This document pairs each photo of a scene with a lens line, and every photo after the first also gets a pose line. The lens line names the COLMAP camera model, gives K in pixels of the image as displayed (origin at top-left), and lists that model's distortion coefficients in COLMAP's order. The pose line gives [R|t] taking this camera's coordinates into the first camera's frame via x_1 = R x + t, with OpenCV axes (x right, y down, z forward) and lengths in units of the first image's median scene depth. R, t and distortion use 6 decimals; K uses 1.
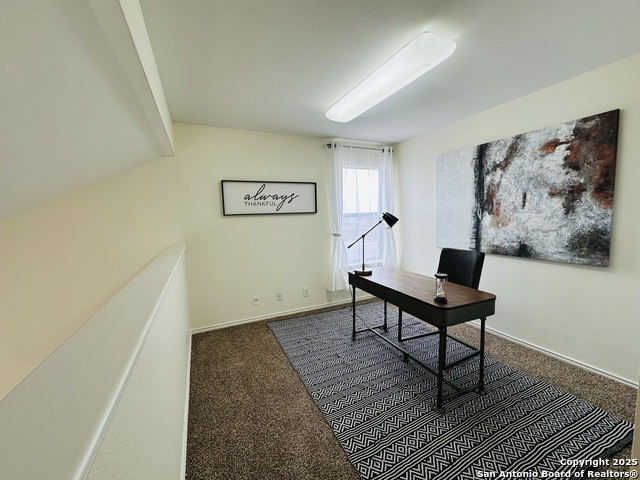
lens RADIAL K [[255.3, 0, 320.2], [0, 255.3, 239.7], [0, 0, 1]] dist [-0.003239, 0.000606]
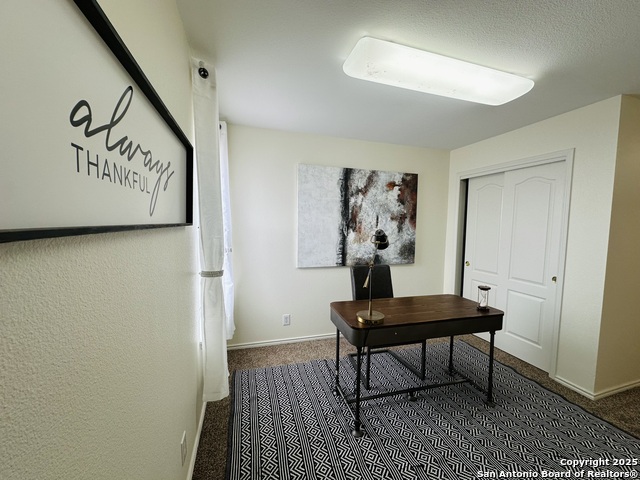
lens RADIAL K [[255.3, 0, 320.1], [0, 255.3, 239.9], [0, 0, 1]] dist [-0.003239, 0.000606]
pose [[0.147362, -0.033360, 0.988520, -0.523661], [0.077852, 0.996721, 0.022031, -0.107076], [-0.986014, 0.073712, 0.149476, 1.057975]]
